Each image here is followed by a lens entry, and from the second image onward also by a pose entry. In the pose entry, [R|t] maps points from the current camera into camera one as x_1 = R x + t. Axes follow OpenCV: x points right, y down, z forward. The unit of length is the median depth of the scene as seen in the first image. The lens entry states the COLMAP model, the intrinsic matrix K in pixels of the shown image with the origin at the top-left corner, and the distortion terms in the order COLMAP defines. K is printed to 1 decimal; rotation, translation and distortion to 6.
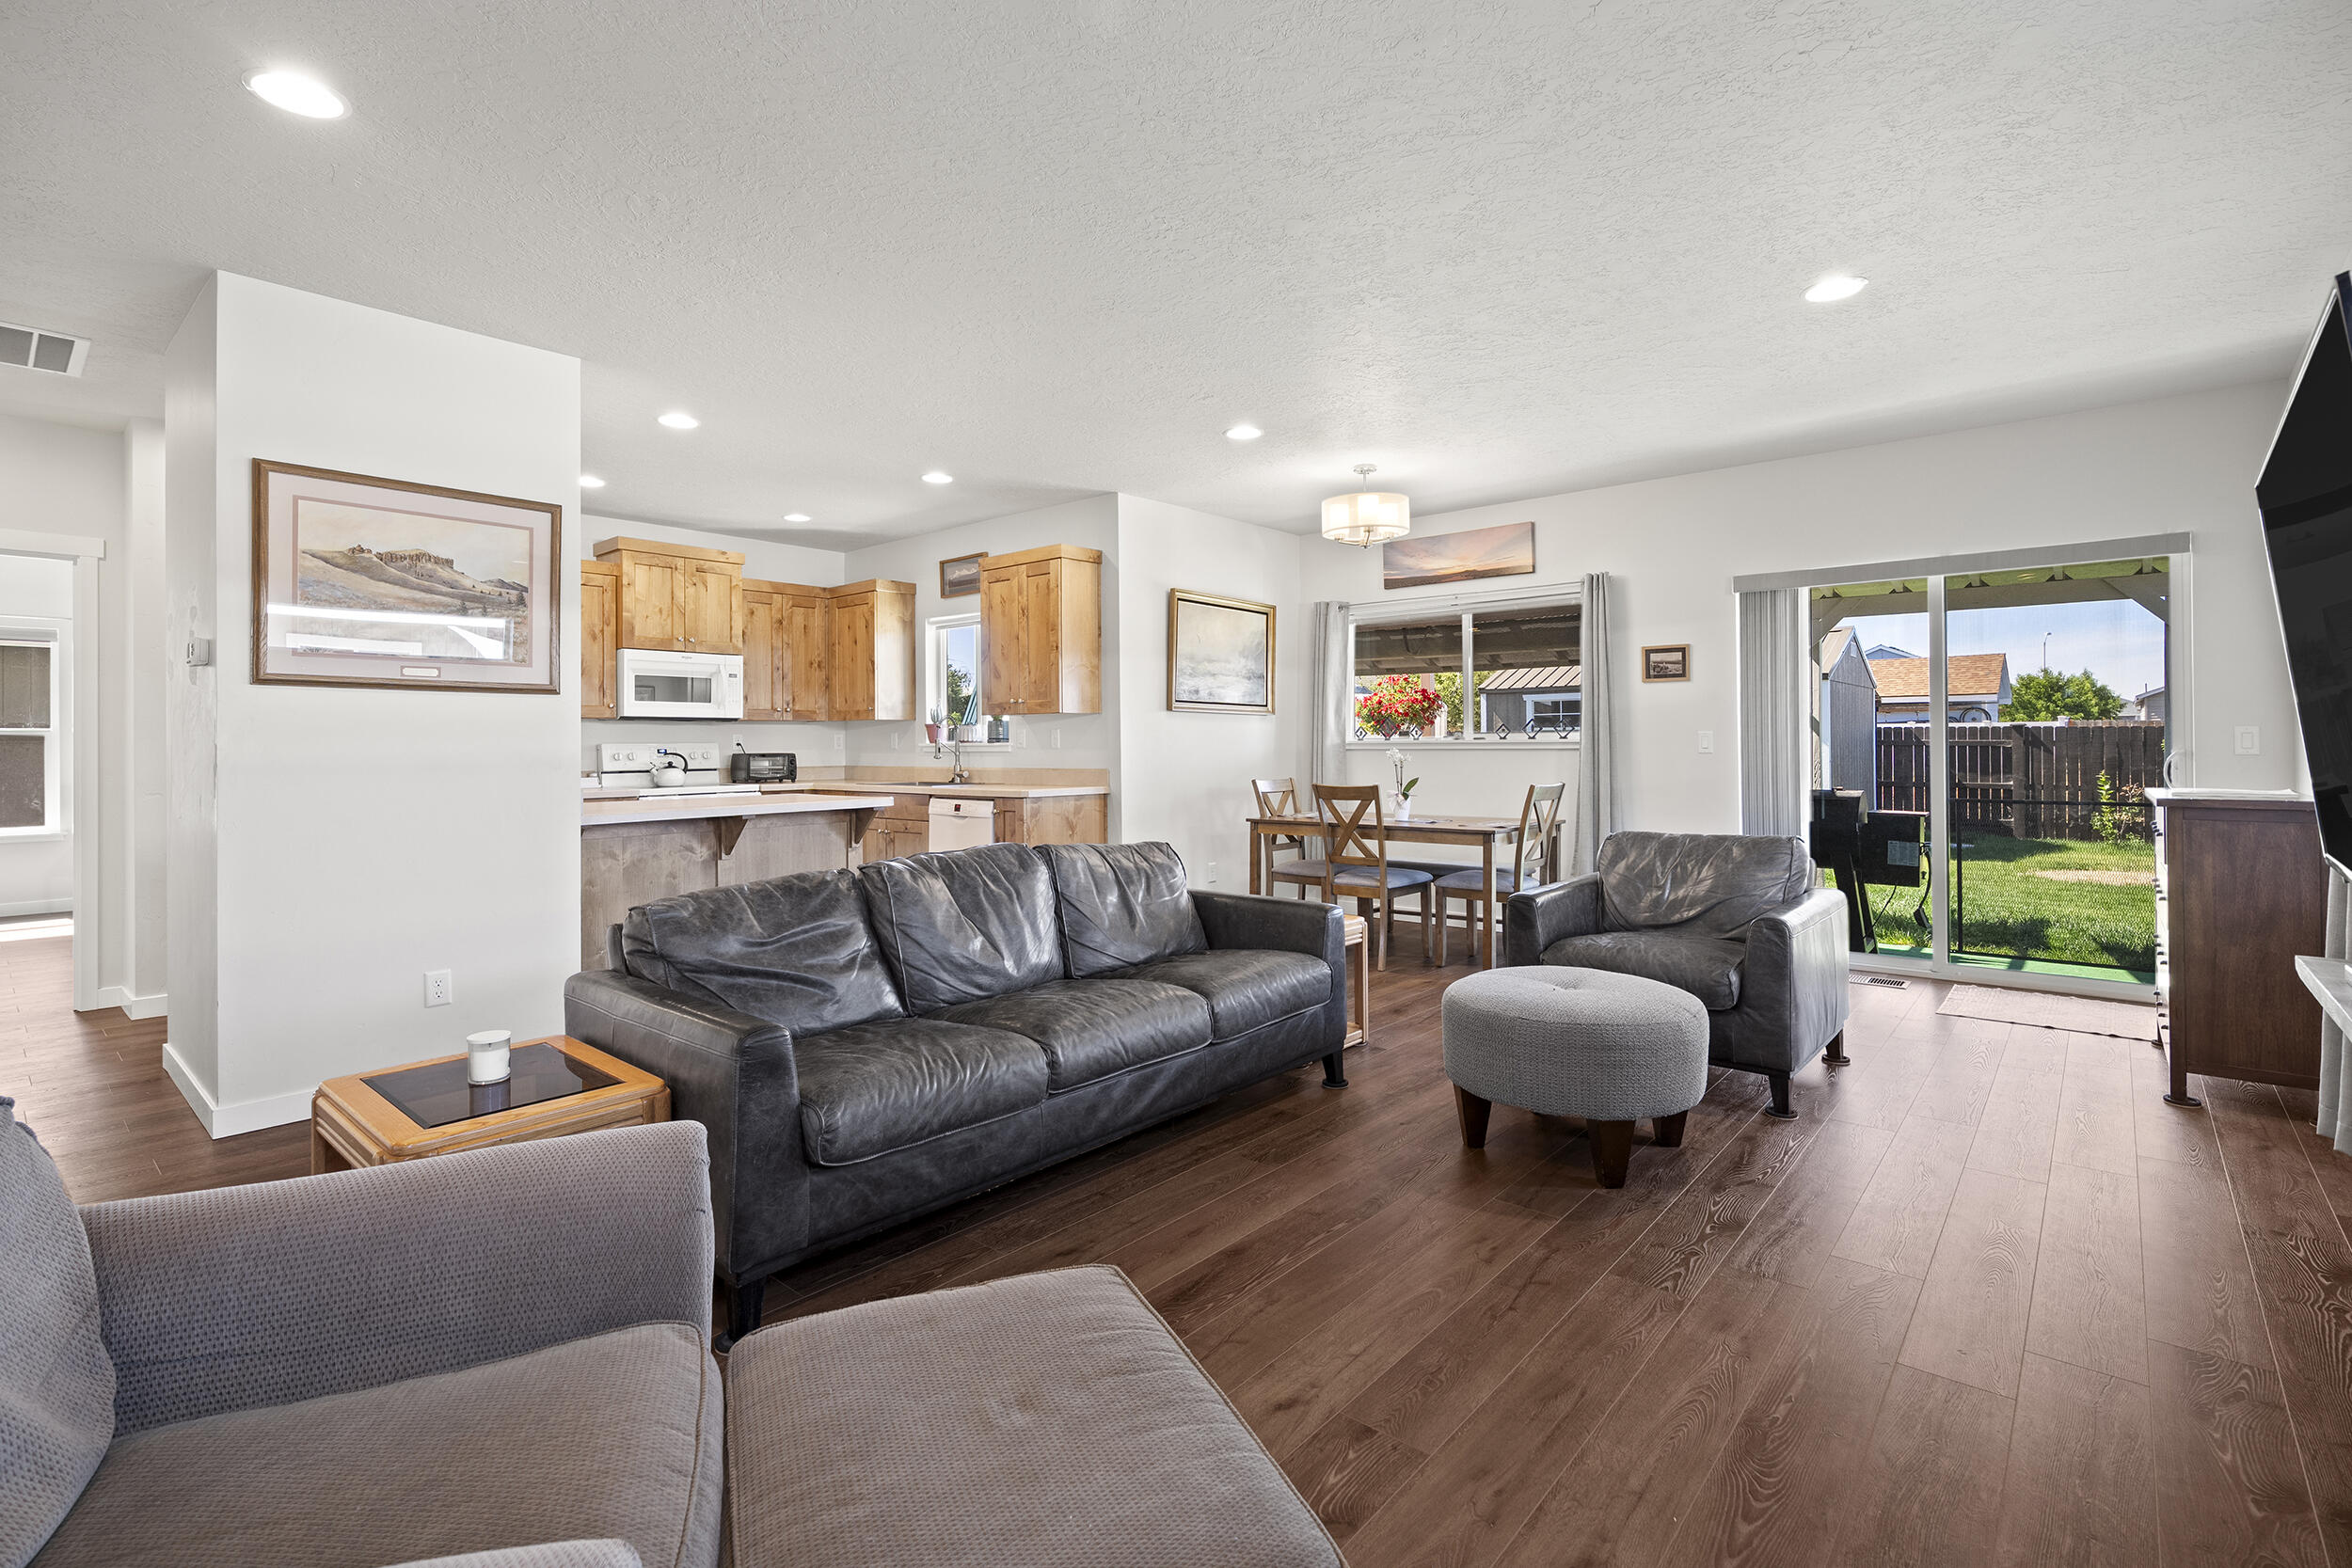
lens RADIAL K [[1084.5, 0, 1181.9], [0, 1084.5, 738.5], [0, 0, 1]] dist [-0.001272, -0.000235]
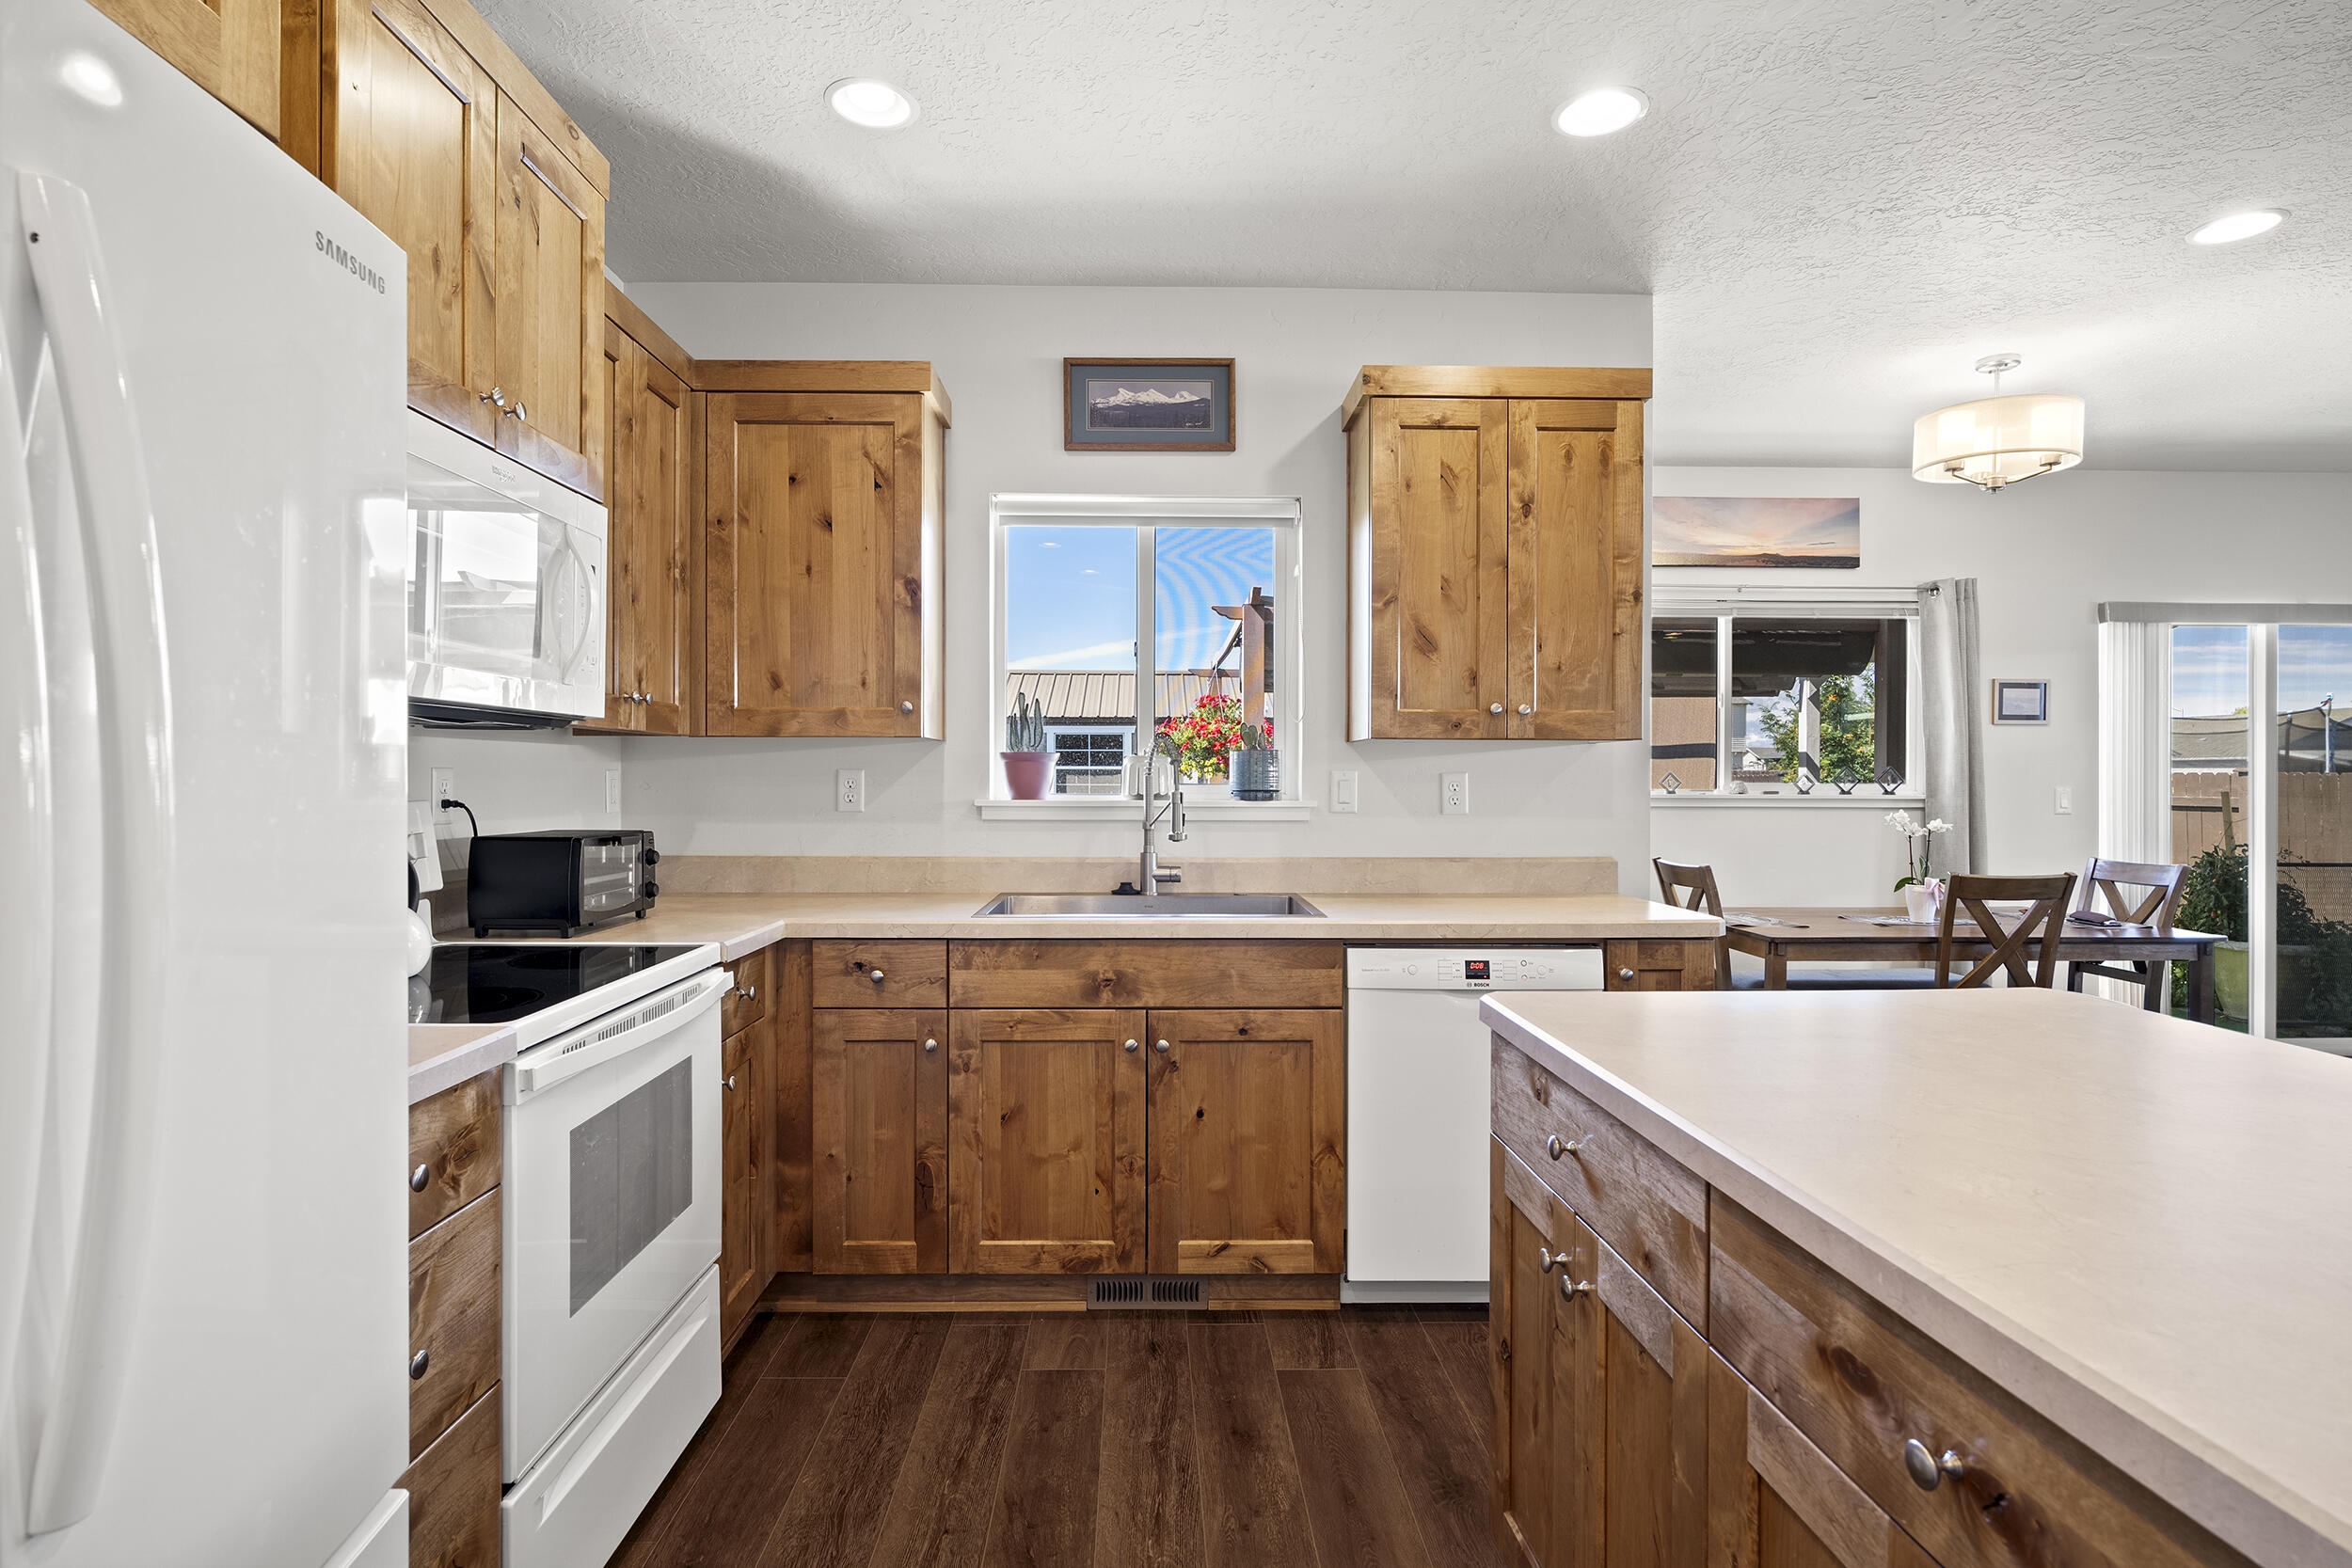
lens RADIAL K [[1178.6, 0, 1176.0], [0, 1178.6, 784.0], [0, 0, 1]] dist [0.003186, 0.000442]
pose [[0.735411, 0.005657, 0.677598, -0.549699], [-0.012128, 0.999915, 0.004815, -0.005046], [-0.677513, -0.011759, 0.735417, 0.712201]]
